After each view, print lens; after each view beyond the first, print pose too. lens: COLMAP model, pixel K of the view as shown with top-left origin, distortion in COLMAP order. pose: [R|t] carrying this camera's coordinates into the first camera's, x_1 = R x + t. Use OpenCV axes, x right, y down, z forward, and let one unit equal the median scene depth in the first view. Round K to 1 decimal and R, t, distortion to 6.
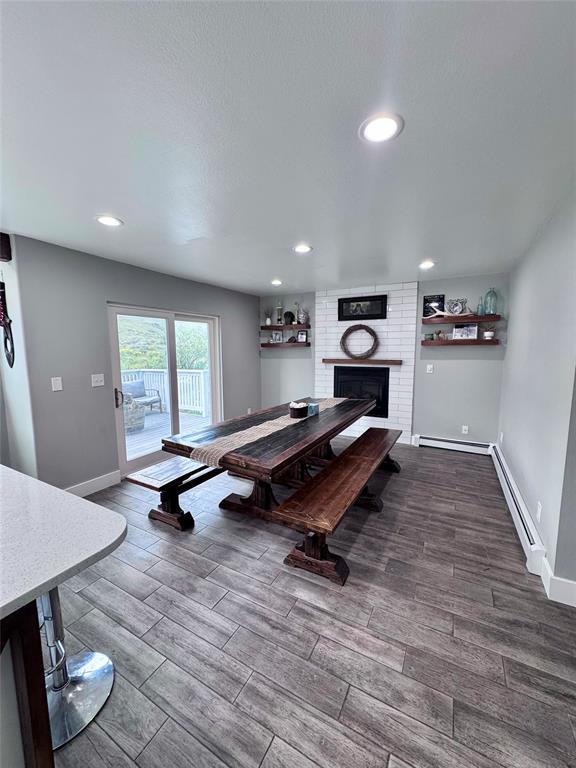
lens RADIAL K [[304.3, 0, 288.0], [0, 304.3, 384.0], [0, 0, 1]] dist [-0.001541, 0.000106]
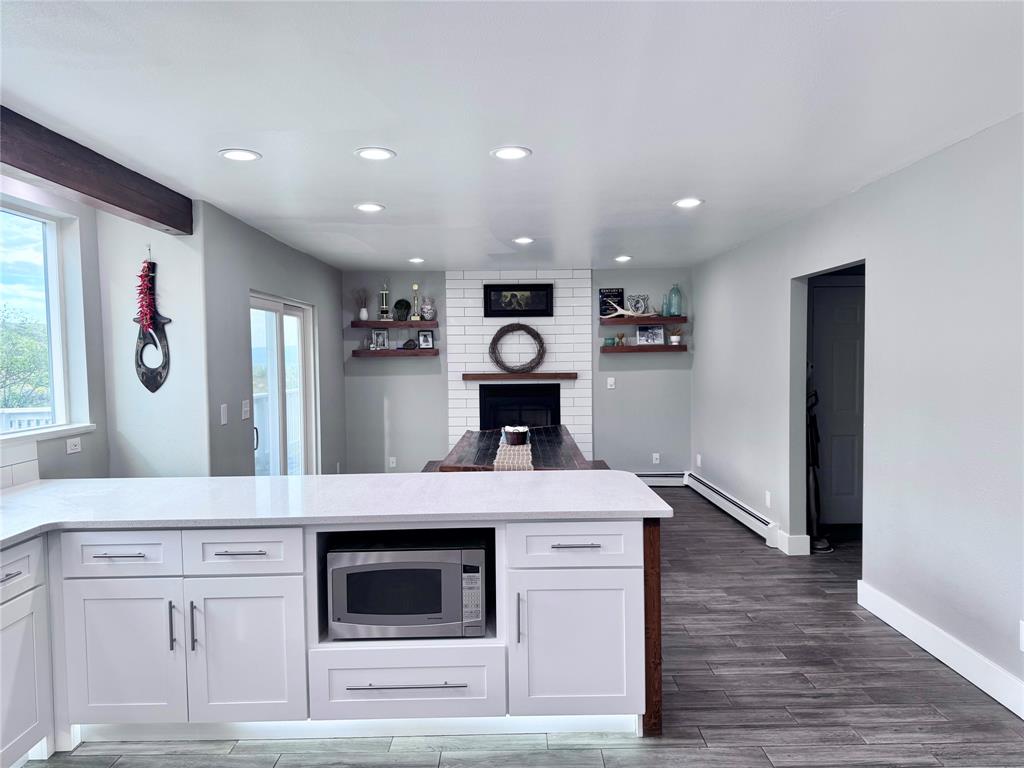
lens RADIAL K [[716.9, 0, 512.0], [0, 716.9, 384.0], [0, 0, 1]] dist [0.096878, -0.096120]
pose [[0.873518, -0.027745, 0.486000, -0.639377], [0.066498, 0.995816, -0.062671, 0.049471], [-0.482228, 0.087062, 0.871709, -0.456476]]
